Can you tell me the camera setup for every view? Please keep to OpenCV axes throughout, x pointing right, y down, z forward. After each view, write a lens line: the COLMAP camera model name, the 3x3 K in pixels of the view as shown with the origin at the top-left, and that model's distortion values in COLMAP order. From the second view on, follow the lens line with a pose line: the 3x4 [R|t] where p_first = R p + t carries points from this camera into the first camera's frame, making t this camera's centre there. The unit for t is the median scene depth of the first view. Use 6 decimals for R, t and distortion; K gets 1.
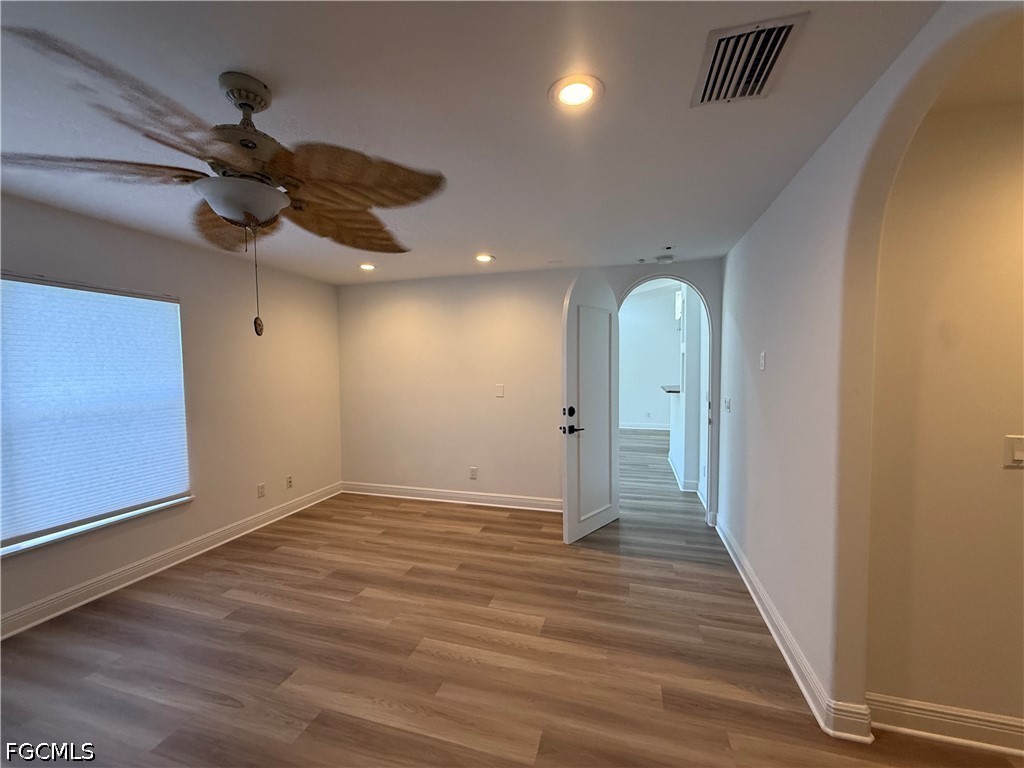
lens RADIAL K [[408.8, 0, 513.0], [0, 408.8, 383.3], [0, 0, 1]] dist [-0.000446, 0.000797]
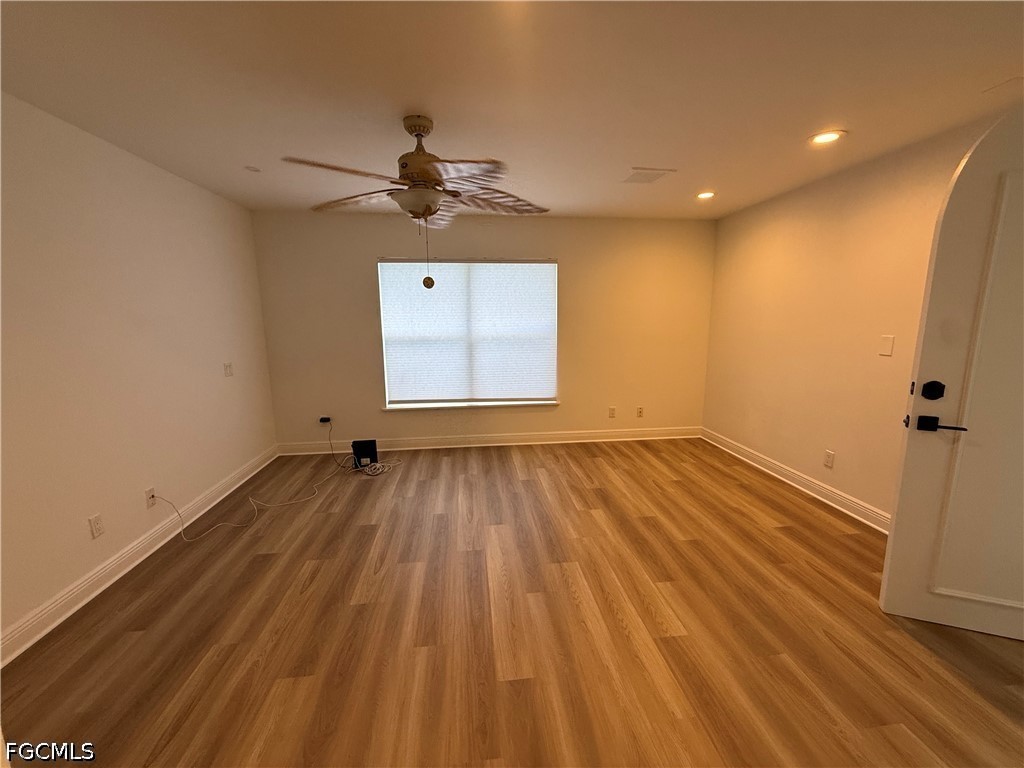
lens RADIAL K [[408.8, 0, 513.5], [0, 408.8, 383.3], [0, 0, 1]] dist [-0.000446, 0.000797]
pose [[0.388540, 0.158187, -0.907752, 0.416470], [-0.034388, 0.986957, 0.157270, -0.005452], [0.920790, -0.029890, 0.388912, 0.292002]]
